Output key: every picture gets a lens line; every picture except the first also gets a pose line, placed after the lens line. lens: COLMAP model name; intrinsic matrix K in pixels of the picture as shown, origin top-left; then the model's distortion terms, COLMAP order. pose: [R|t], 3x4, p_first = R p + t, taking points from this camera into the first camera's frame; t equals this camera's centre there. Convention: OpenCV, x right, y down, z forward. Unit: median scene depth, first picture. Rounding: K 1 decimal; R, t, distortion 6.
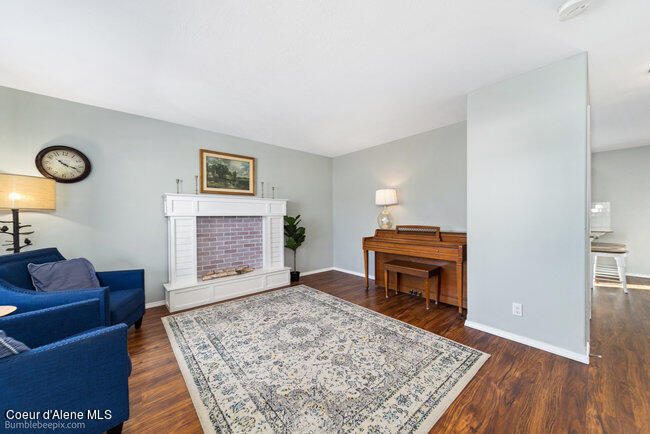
lens RADIAL K [[237.0, 0, 325.0], [0, 237.0, 217.0], [0, 0, 1]] dist [0.000544, 0.000067]
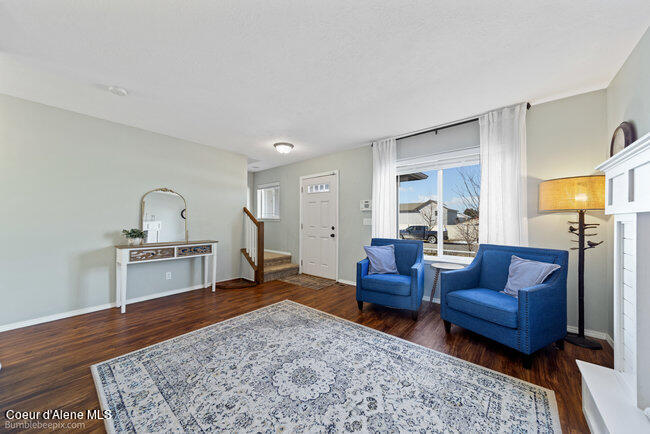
lens RADIAL K [[226.8, 0, 324.9], [0, 226.8, 219.4], [0, 0, 1]] dist [0.000760, 0.000036]
pose [[-0.985949, 0.001885, -0.167039, -0.050068], [0.002184, 0.999996, -0.001610, 0.004916], [0.167035, -0.001952, -0.985949, 1.542598]]
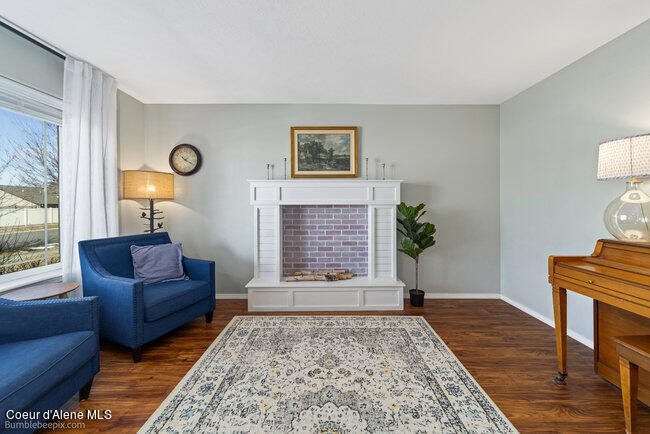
lens RADIAL K [[242.7, 0, 327.4], [0, 242.7, 203.1], [0, 0, 1]] dist [0.001562, 0.000149]
pose [[0.757242, 0.003728, -0.653124, 0.201547], [-0.005116, 0.999987, -0.000224, -0.013281], [0.653115, 0.003511, 0.757251, 0.552299]]
